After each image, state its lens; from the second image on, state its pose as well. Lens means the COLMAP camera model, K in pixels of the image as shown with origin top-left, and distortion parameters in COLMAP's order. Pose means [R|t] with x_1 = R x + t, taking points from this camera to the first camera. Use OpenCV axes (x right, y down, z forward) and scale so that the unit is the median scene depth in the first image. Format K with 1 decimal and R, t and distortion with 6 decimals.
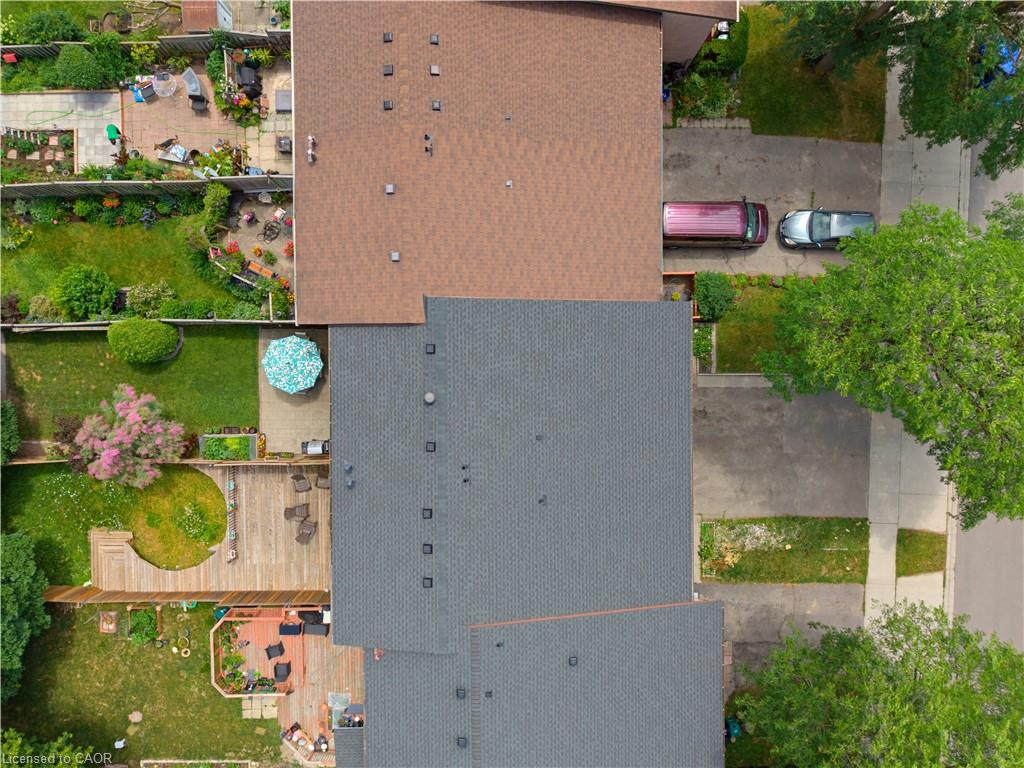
lens RADIAL K [[683.8, 0, 507.5], [0, 683.8, 384.6], [0, 0, 1]] dist [0.024702, -0.024202]
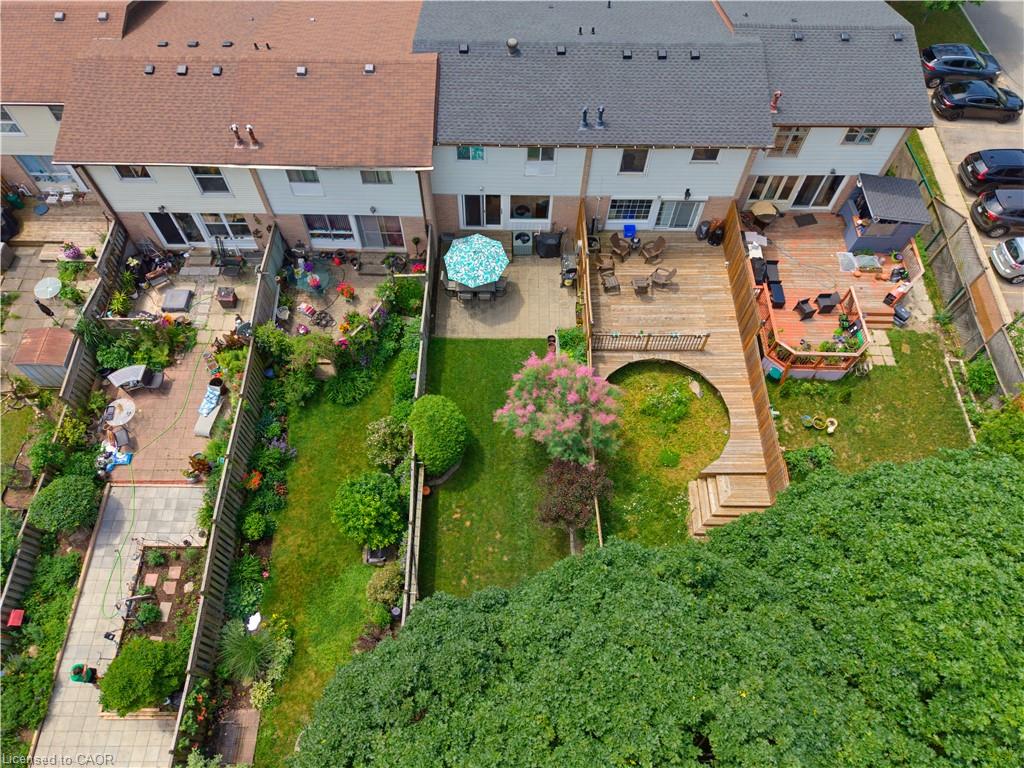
lens RADIAL K [[683.8, 0, 507.5], [0, 683.8, 384.6], [0, 0, 1]] dist [0.024702, -0.024202]
pose [[0.009751, -0.867838, 0.496752, -0.846504], [0.999940, 0.006006, -0.009135, 0.019694], [0.004944, 0.496811, 0.867845, 0.288965]]
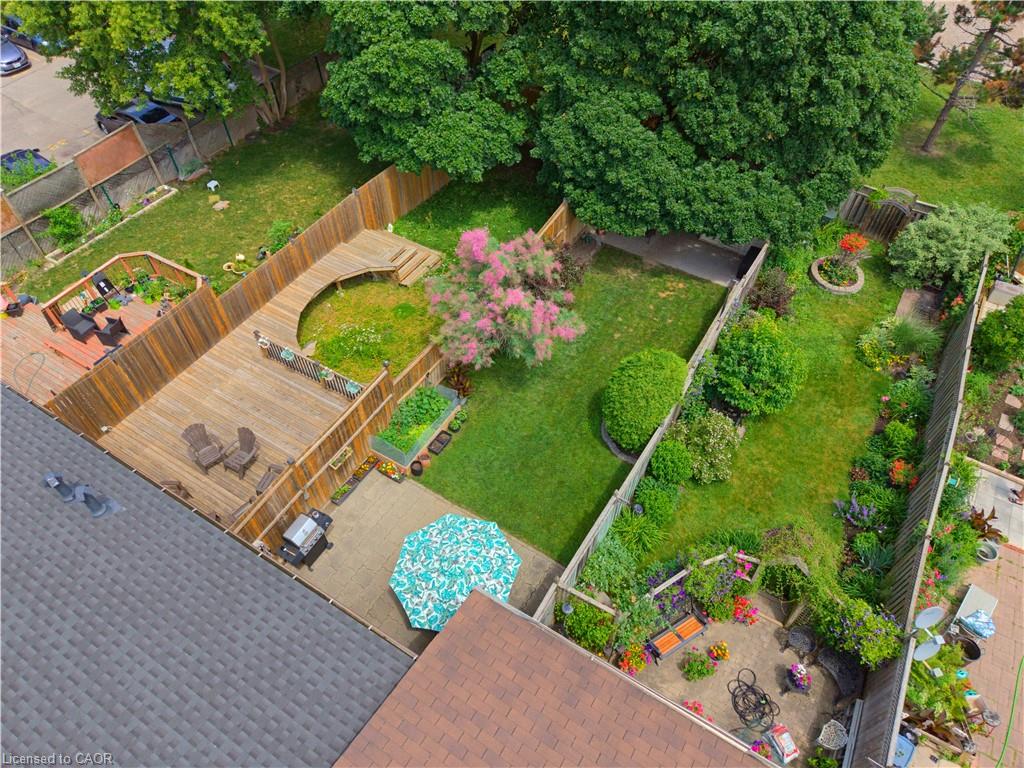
lens RADIAL K [[683.8, 0, 507.5], [0, 683.8, 384.6], [0, 0, 1]] dist [0.024702, -0.024202]
pose [[-0.532412, 0.644437, -0.548852, -0.151399], [-0.846320, -0.418063, 0.330099, -0.149975], [-0.016727, 0.640253, 0.767982, 0.532441]]
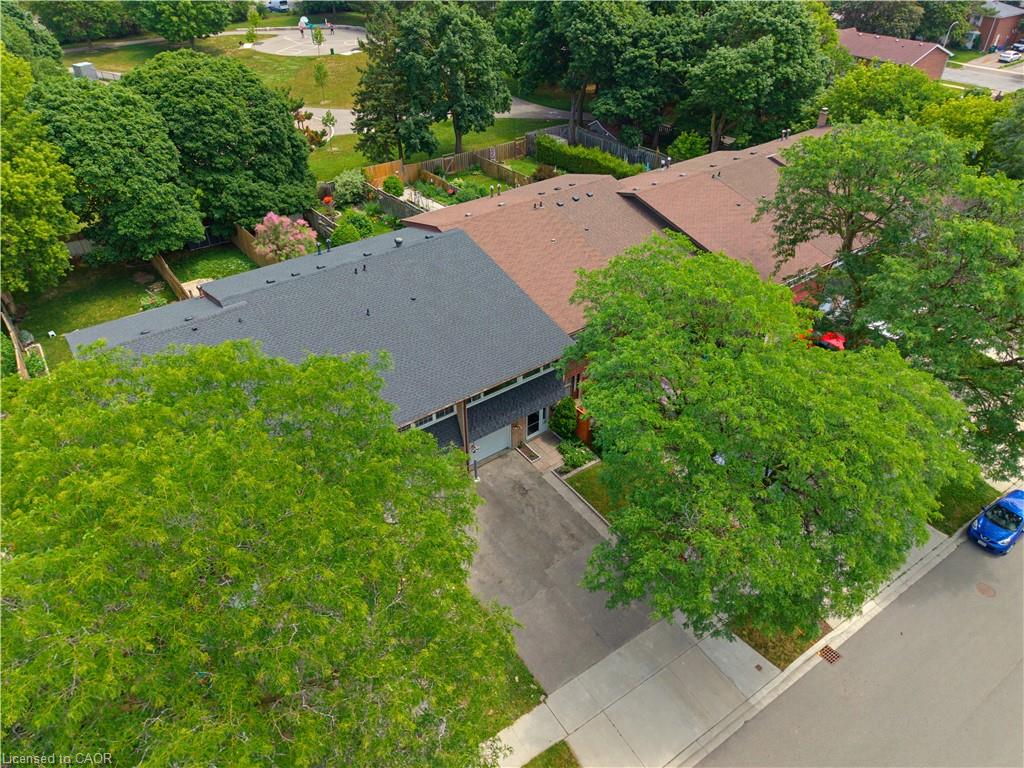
lens RADIAL K [[683.8, 0, 507.5], [0, 683.8, 384.6], [0, 0, 1]] dist [0.024702, -0.024202]
pose [[0.587917, 0.463539, -0.662936, 0.884836], [-0.808920, 0.335869, -0.482535, 0.499833], [-0.001014, 0.819953, 0.572430, 0.339944]]
